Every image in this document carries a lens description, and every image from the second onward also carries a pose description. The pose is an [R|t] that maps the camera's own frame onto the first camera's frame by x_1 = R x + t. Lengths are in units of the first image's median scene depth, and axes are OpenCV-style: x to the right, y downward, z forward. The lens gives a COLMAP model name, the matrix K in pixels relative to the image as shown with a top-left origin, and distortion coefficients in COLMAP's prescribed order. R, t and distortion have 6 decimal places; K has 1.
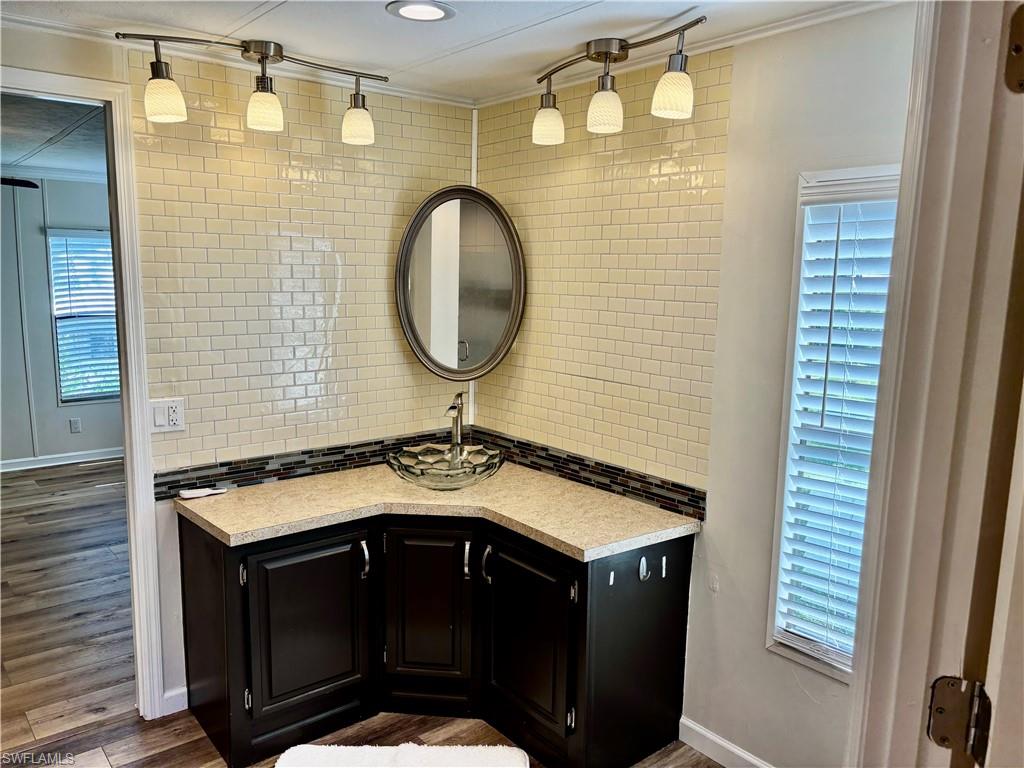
lens RADIAL K [[775.5, 0, 512.3], [0, 775.5, 392.1], [0, 0, 1]] dist [0.034708, -0.024365]
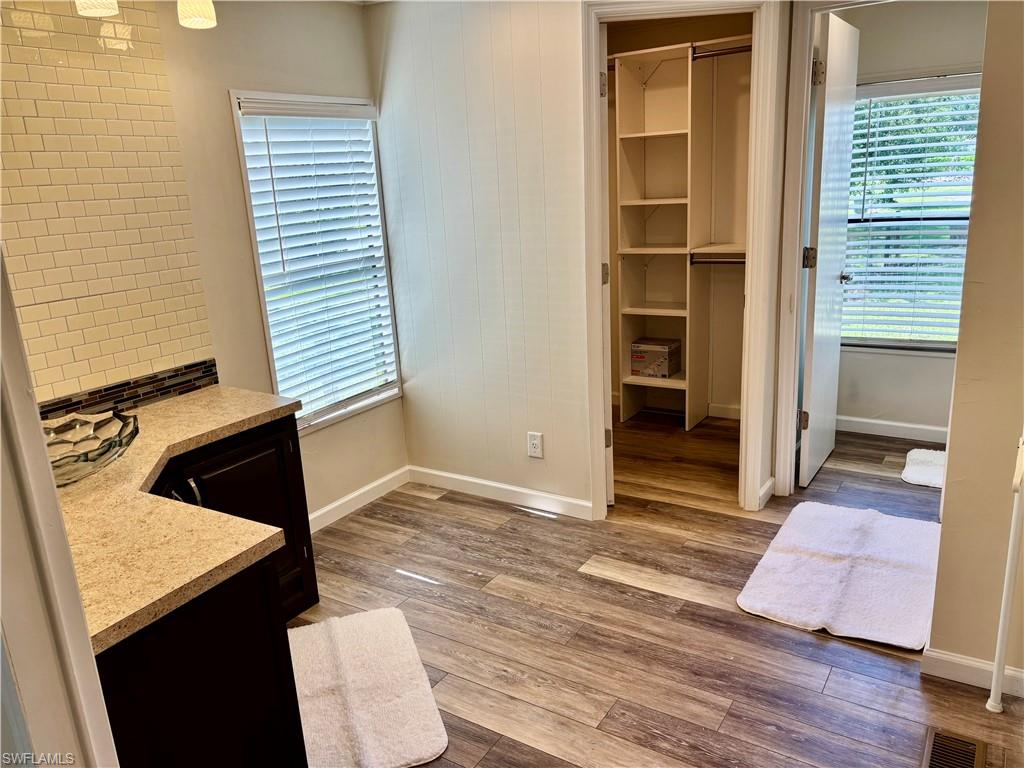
lens RADIAL K [[775.5, 0, 512.2], [0, 775.5, 385.7], [0, 0, 1]] dist [0.034708, -0.024365]
pose [[-0.303699, -0.256332, 0.917639, -0.927185], [0.201637, 0.924022, 0.324848, -0.119674], [-0.931187, 0.283686, -0.228939, 0.805440]]
